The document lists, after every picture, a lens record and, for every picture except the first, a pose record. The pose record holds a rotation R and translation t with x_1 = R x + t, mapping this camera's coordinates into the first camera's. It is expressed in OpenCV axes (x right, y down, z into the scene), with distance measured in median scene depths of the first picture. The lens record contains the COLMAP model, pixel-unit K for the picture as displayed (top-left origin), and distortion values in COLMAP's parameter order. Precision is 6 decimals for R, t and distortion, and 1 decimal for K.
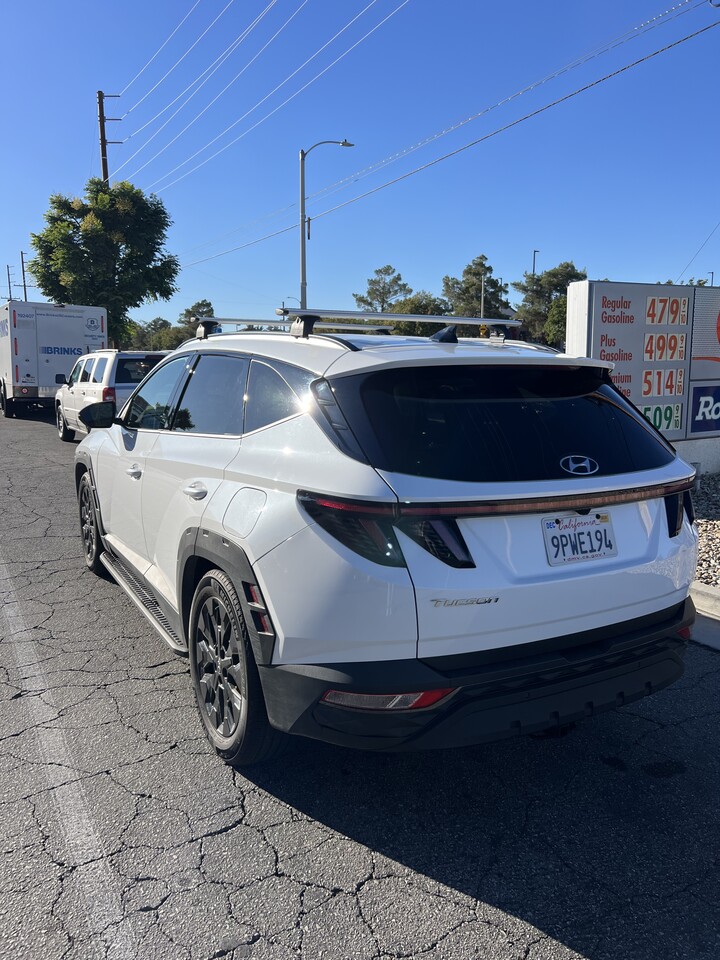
lens RADIAL K [[728.8, 0, 356.1], [0, 728.8, 482.9], [0, 0, 1]] dist [0.005934, 0.005161]
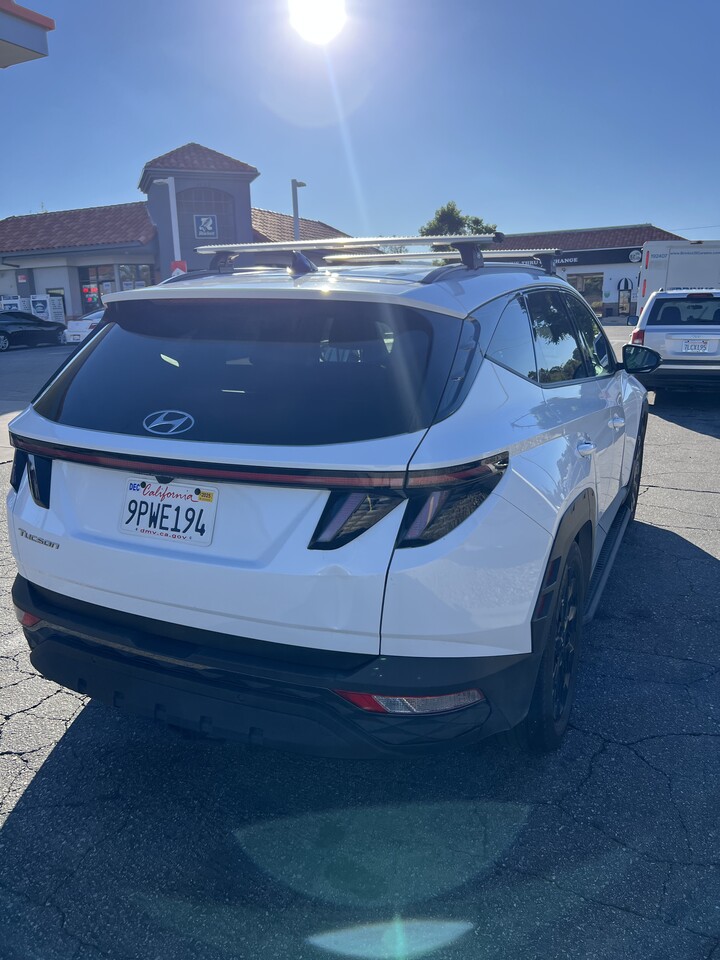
lens RADIAL K [[728.8, 0, 357.4], [0, 728.8, 479.5], [0, 0, 1]] dist [0.005934, 0.005161]
pose [[0.568971, 0.170237, -0.804545, 1.092805], [-0.112621, 0.985251, 0.128828, -0.090849], [0.814610, 0.017309, 0.579751, 0.697547]]
